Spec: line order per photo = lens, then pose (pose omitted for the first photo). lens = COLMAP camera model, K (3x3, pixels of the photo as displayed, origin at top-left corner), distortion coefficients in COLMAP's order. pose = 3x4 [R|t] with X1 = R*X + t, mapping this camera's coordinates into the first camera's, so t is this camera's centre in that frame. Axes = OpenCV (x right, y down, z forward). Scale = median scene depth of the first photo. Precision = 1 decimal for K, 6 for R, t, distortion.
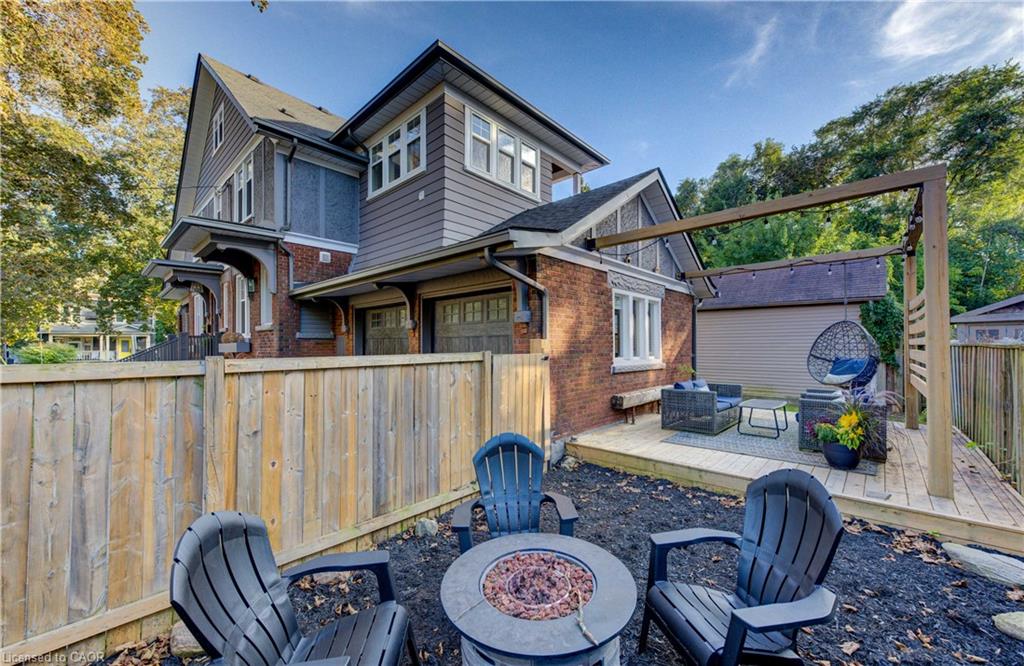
lens RADIAL K [[397.3, 0, 514.1], [0, 397.3, 340.7], [0, 0, 1]] dist [0.000778, -0.000075]
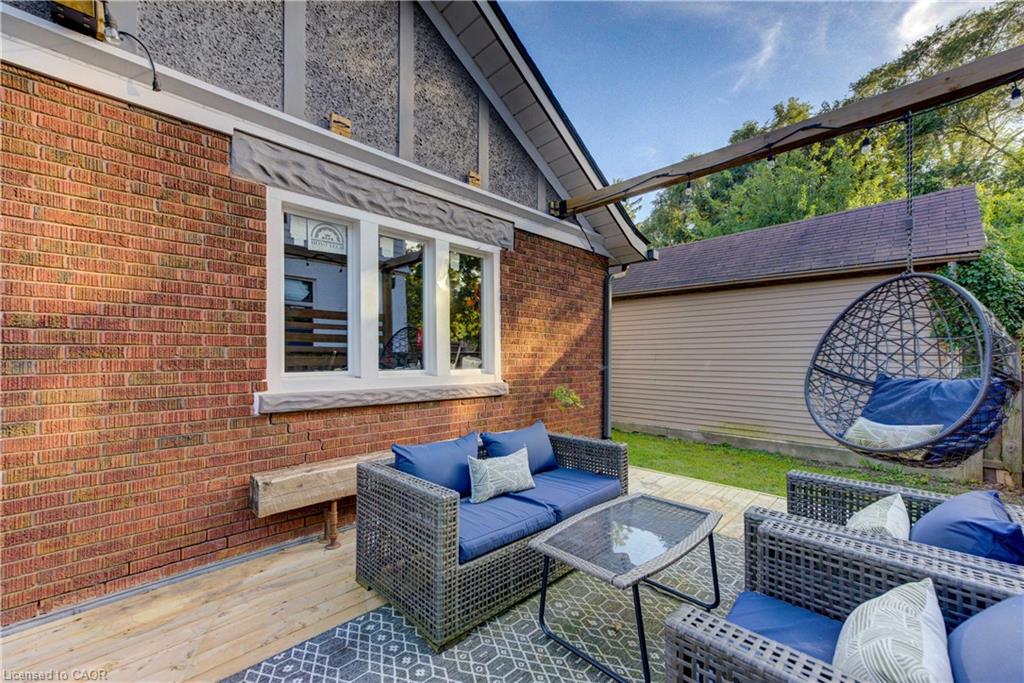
lens RADIAL K [[420.6, 0, 511.2], [0, 420.6, 350.5], [0, 0, 1]] dist [0.004693, 0.000741]
pose [[0.999375, 0.003630, -0.035155, 0.354974], [-0.003751, 0.999987, -0.003366, 0.016383], [0.035142, 0.003495, 0.999376, 0.440075]]
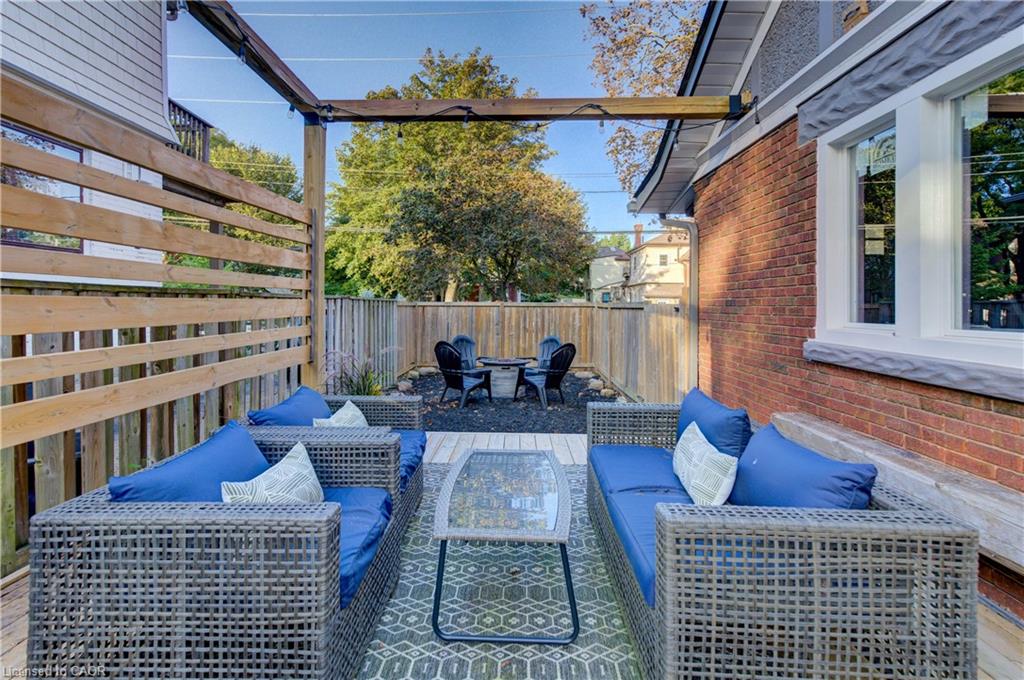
lens RADIAL K [[460.4, 0, 515.0], [0, 460.4, 305.7], [0, 0, 1]] dist [-0.001120, -0.000122]
pose [[-0.739975, 0.003388, -0.672626, 0.550374], [0.008012, 0.999961, -0.003778, 0.020130], [0.672587, -0.008184, -0.739973, 0.815585]]
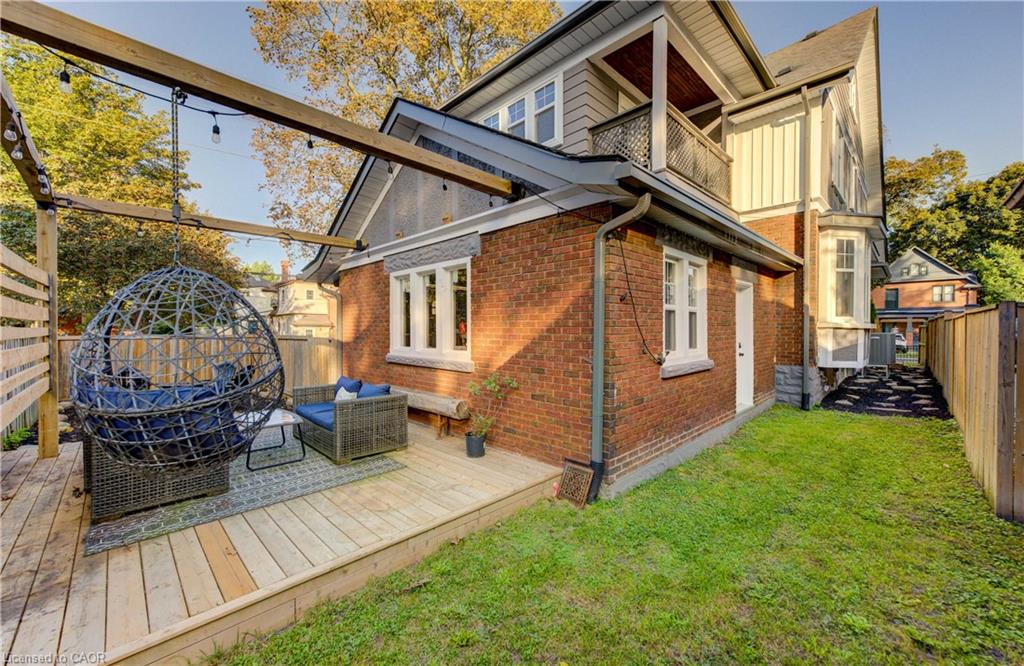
lens RADIAL K [[397.3, 0, 508.3], [0, 397.3, 333.7], [0, 0, 1]] dist [0.000778, -0.000075]
pose [[-0.051286, 0.011784, -0.998614, 0.858733], [0.013611, 0.999846, 0.011099, 0.004687], [0.998591, -0.013023, -0.051438, 0.960624]]
